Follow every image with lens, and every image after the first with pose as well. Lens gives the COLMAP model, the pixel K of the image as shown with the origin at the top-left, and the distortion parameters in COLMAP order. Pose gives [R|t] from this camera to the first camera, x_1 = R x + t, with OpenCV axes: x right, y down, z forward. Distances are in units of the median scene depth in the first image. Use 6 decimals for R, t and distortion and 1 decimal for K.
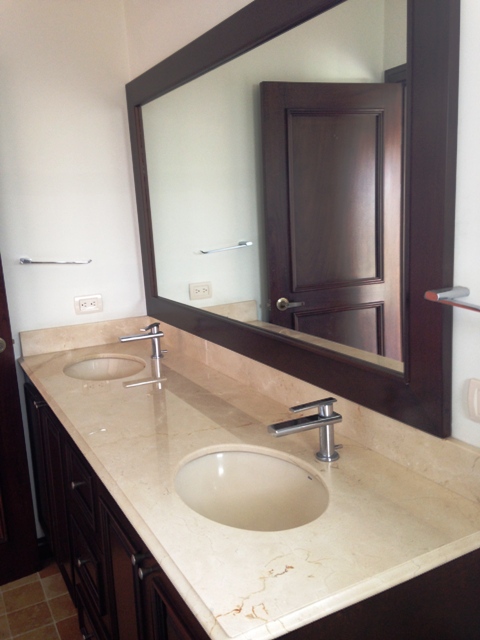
lens RADIAL K [[586.4, 0, 249.9], [0, 586.4, 319.9], [0, 0, 1]] dist [0.250558, -0.416707]
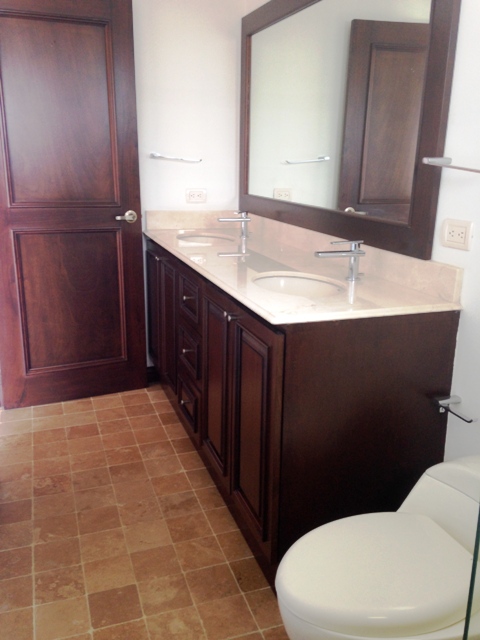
lens RADIAL K [[586.4, 0, 249.9], [0, 586.4, 319.9], [0, 0, 1]] dist [0.250558, -0.416707]
pose [[0.985668, 0.108224, -0.129407, 0.041240], [-0.097675, 0.991558, 0.085279, 0.120953], [0.137544, -0.071417, 0.987918, -0.280460]]
